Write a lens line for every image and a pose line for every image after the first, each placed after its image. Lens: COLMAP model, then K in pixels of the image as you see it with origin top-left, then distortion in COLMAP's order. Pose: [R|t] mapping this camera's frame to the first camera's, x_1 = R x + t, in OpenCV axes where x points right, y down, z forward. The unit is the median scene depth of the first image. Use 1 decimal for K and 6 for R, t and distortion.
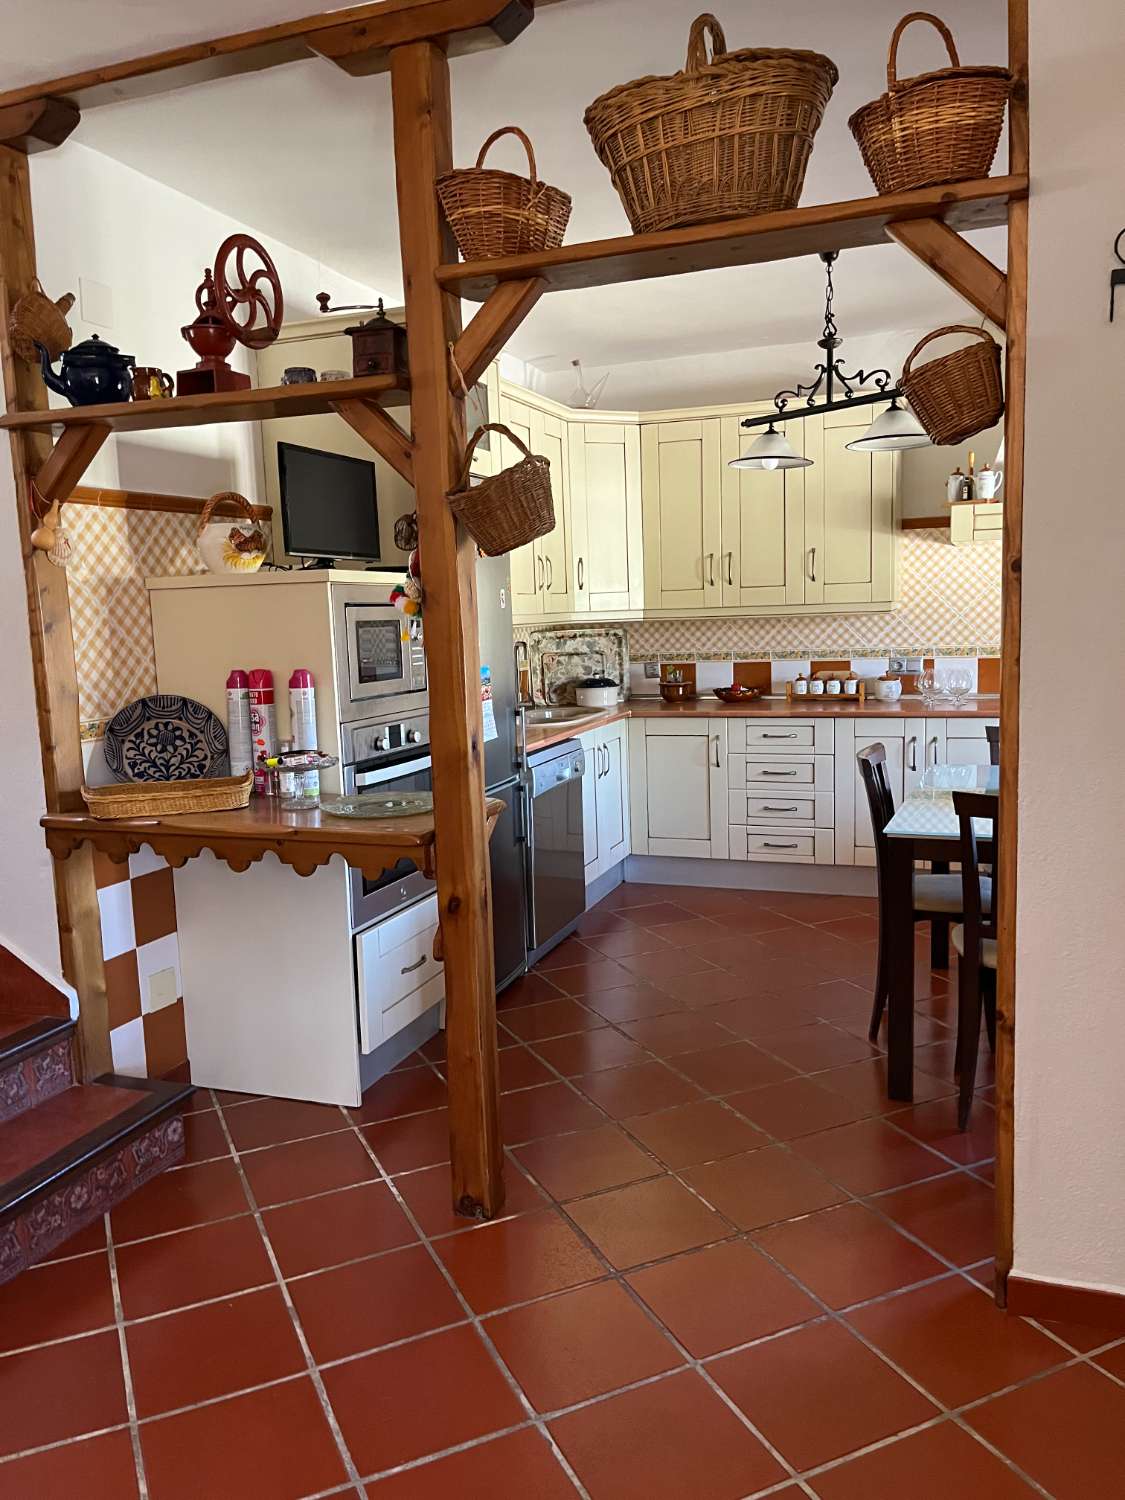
lens RADIAL K [[1145.1, 0, 562.0], [0, 1145.1, 749.9], [0, 0, 1]] dist [0.064881, -0.077504]
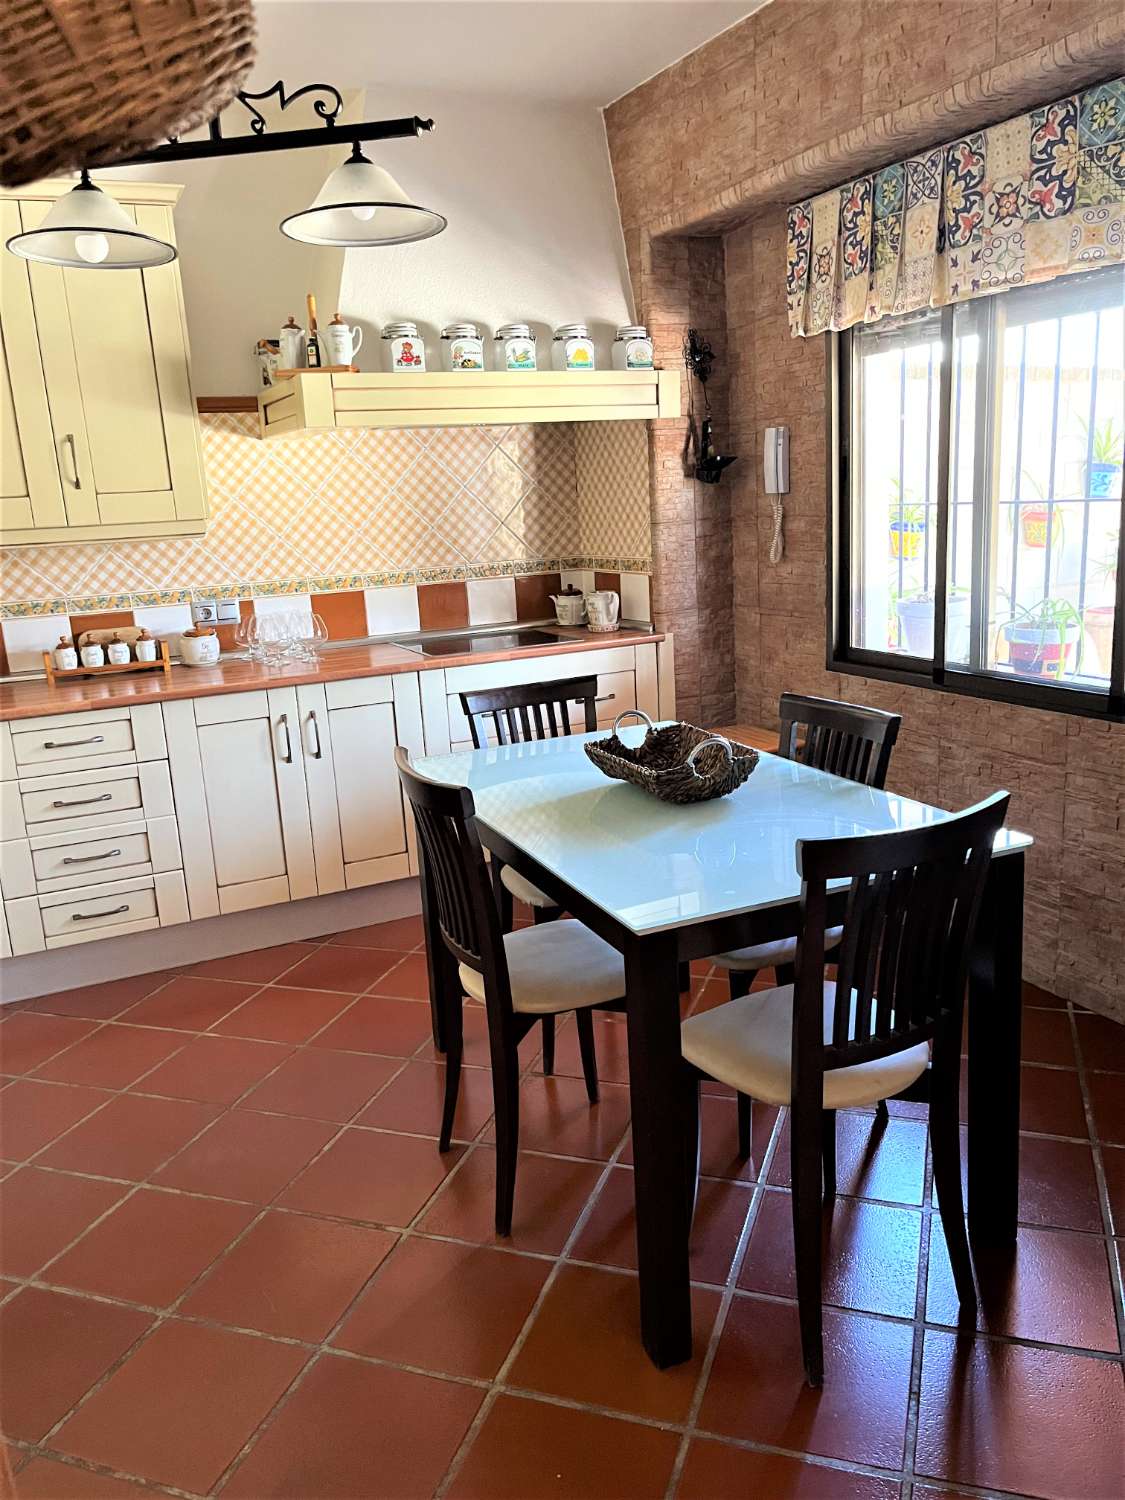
lens RADIAL K [[1145.1, 0, 564.3], [0, 1145.1, 754.8], [0, 0, 1]] dist [0.064881, -0.077504]
pose [[0.695146, -0.167992, 0.698964, -0.059432], [0.124835, 0.985748, 0.112766, -0.040875], [-0.707947, 0.008866, 0.706210, 0.359565]]
